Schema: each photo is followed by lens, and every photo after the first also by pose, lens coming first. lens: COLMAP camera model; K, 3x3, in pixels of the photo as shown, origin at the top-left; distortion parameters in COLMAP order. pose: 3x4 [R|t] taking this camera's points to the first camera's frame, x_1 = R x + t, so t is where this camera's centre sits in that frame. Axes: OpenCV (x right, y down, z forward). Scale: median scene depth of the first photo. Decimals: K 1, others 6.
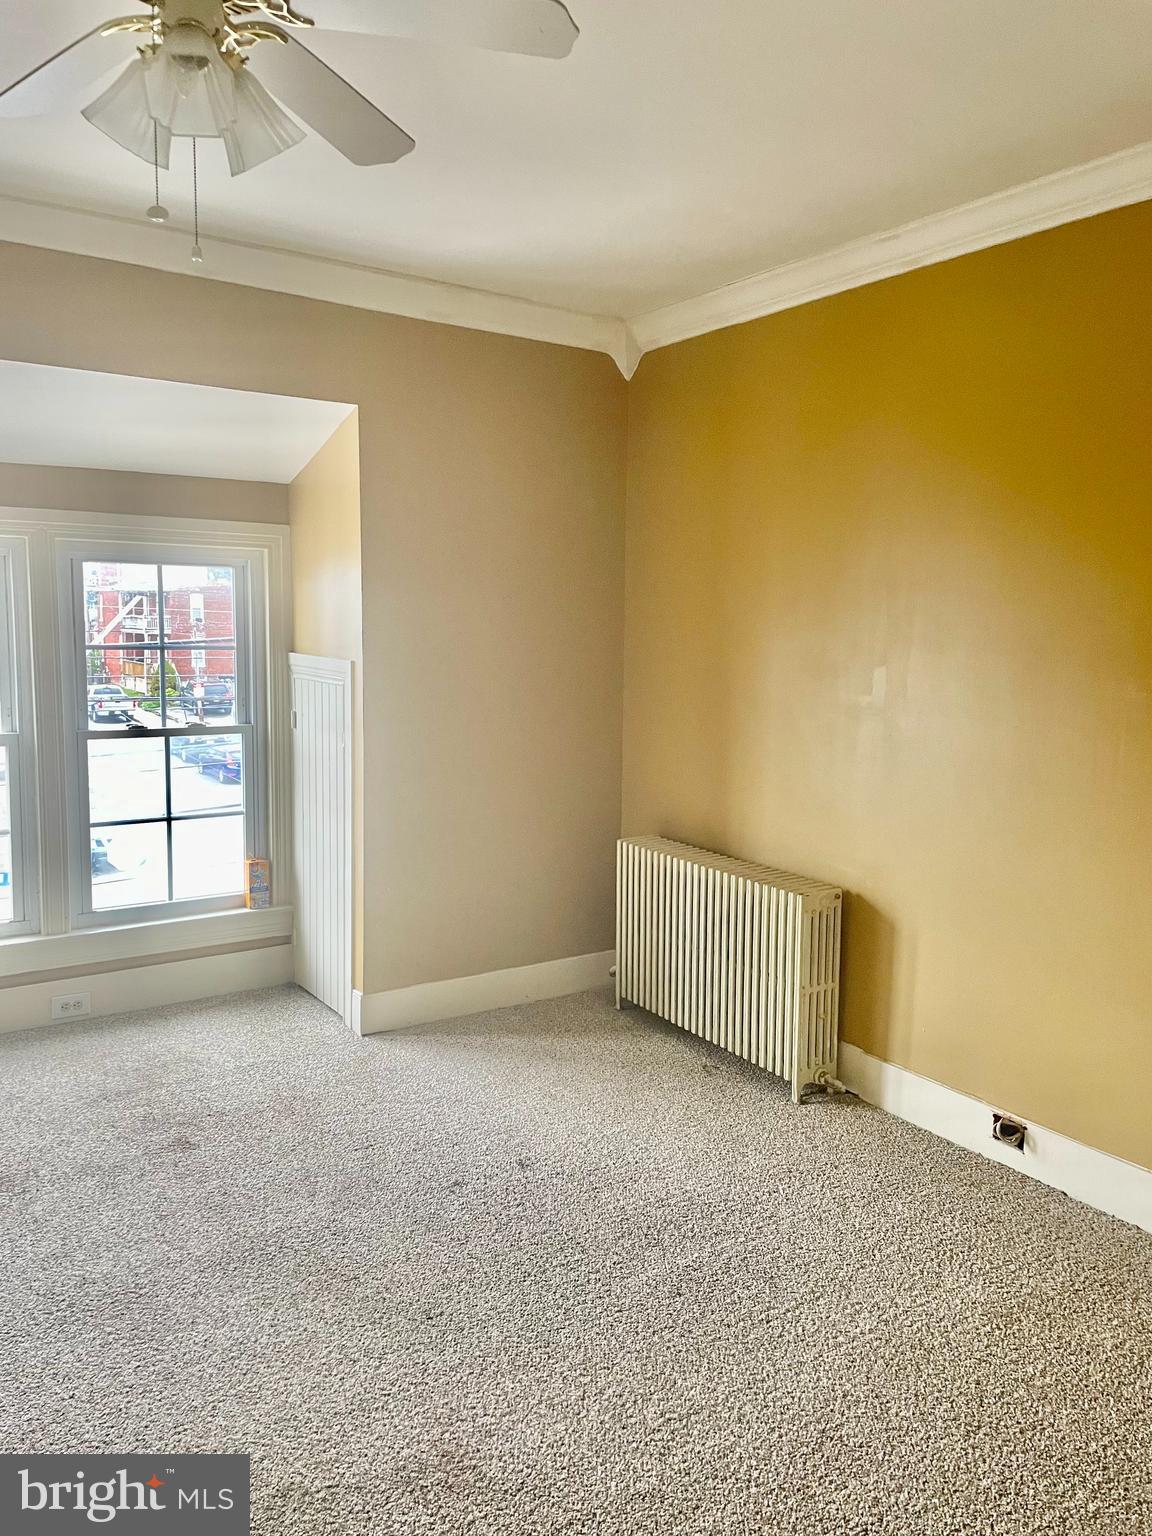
lens RADIAL K [[1161.8, 0, 576.0], [0, 1161.8, 768.0], [0, 0, 1]] dist [0.094997, -0.134154]
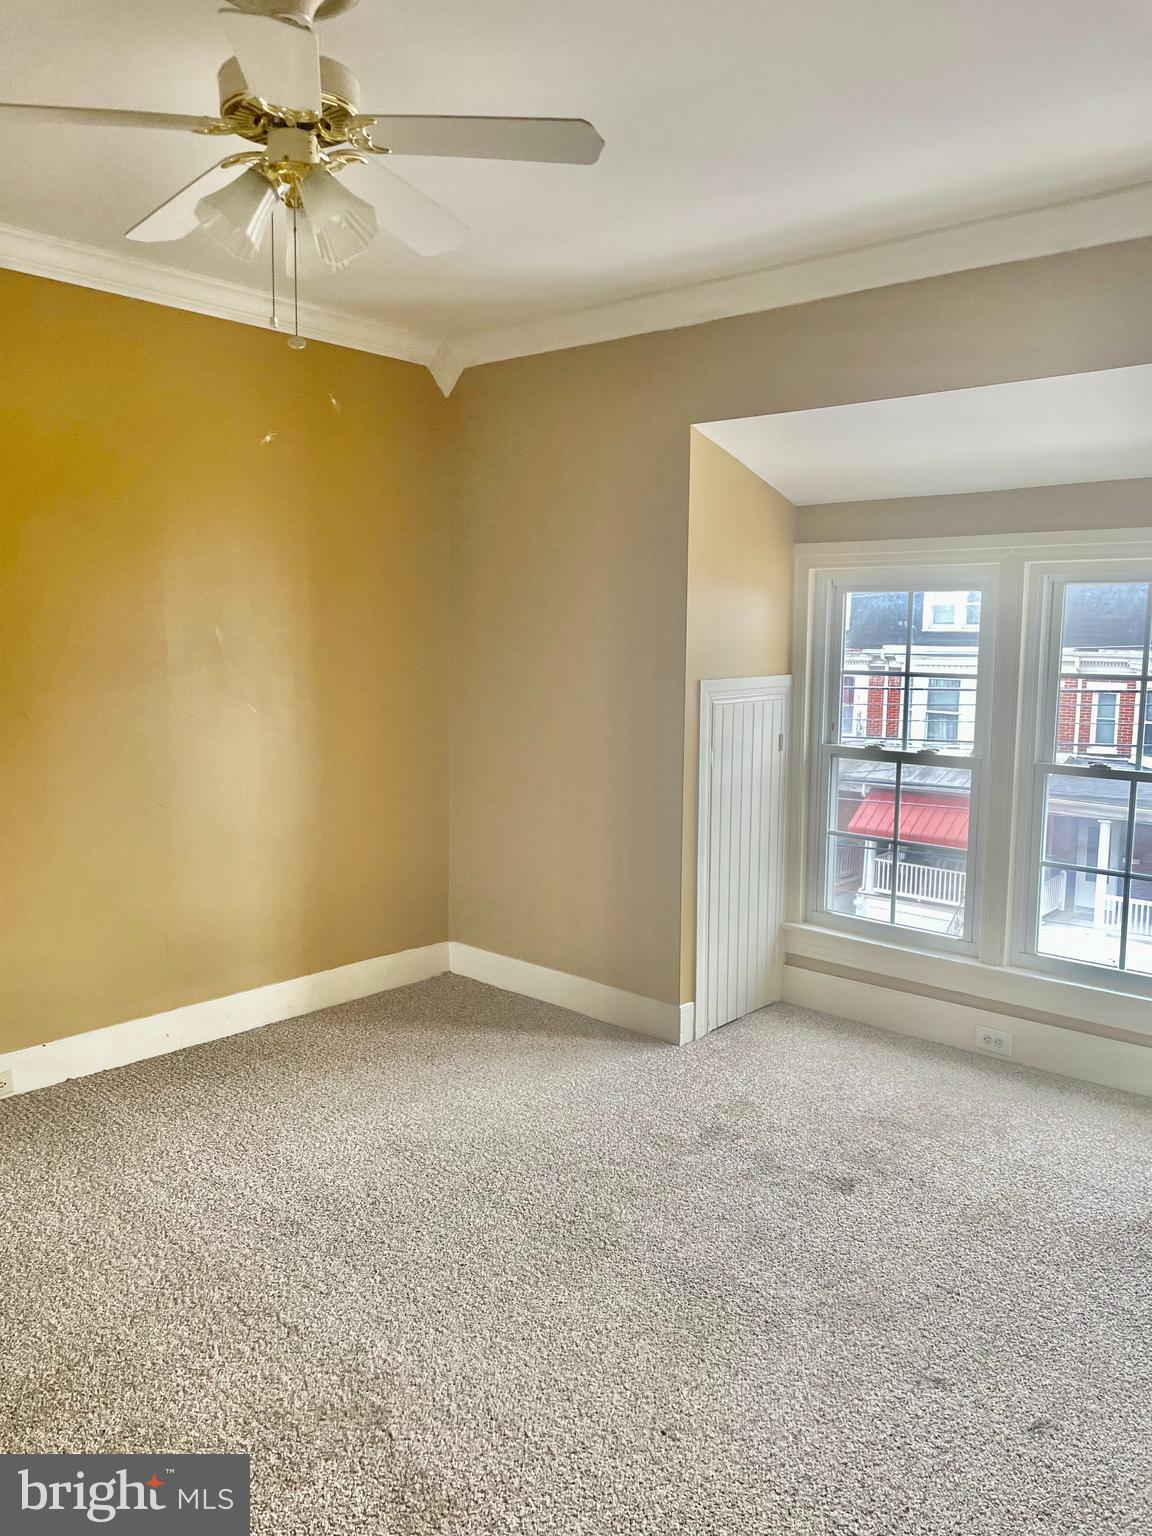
lens RADIAL K [[1161.8, 0, 576.0], [0, 1161.8, 768.0], [0, 0, 1]] dist [0.094997, -0.134154]
pose [[0.219352, 0.100244, -0.970482, 0.425805], [-0.114747, 0.990455, 0.076372, -0.058166], [0.968875, 0.094608, 0.228761, 0.423372]]
